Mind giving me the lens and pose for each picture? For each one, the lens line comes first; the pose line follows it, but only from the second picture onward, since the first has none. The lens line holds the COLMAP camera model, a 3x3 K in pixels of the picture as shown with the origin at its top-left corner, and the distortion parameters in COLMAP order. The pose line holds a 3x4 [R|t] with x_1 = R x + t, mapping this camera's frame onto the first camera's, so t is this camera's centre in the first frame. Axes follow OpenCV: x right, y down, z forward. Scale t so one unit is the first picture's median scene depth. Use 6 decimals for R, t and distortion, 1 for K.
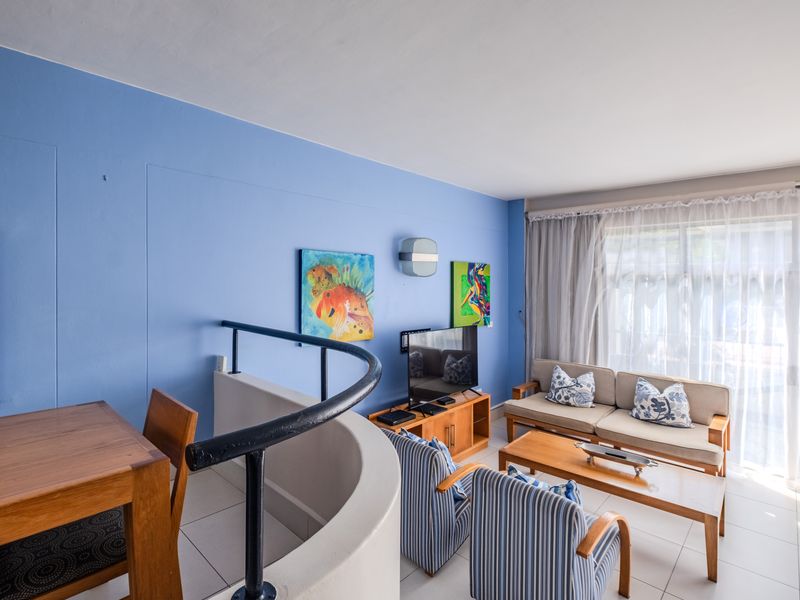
lens RADIAL K [[405.9, 0, 387.0], [0, 405.9, 280.5], [0, 0, 1]] dist [0.001027, 0.000077]
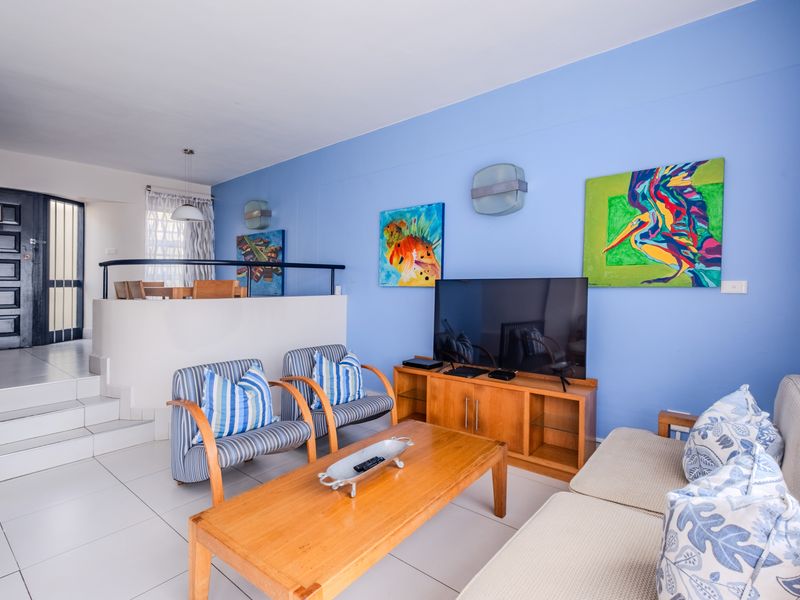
lens RADIAL K [[405.9, 0, 400.5], [0, 405.9, 297.3], [0, 0, 1]] dist [0.001027, 0.000077]
pose [[0.084839, 0.014370, -0.996291, 0.884491], [0.007785, 0.999856, 0.015084, 0.142908], [0.996364, -0.009035, 0.084715, 0.755648]]
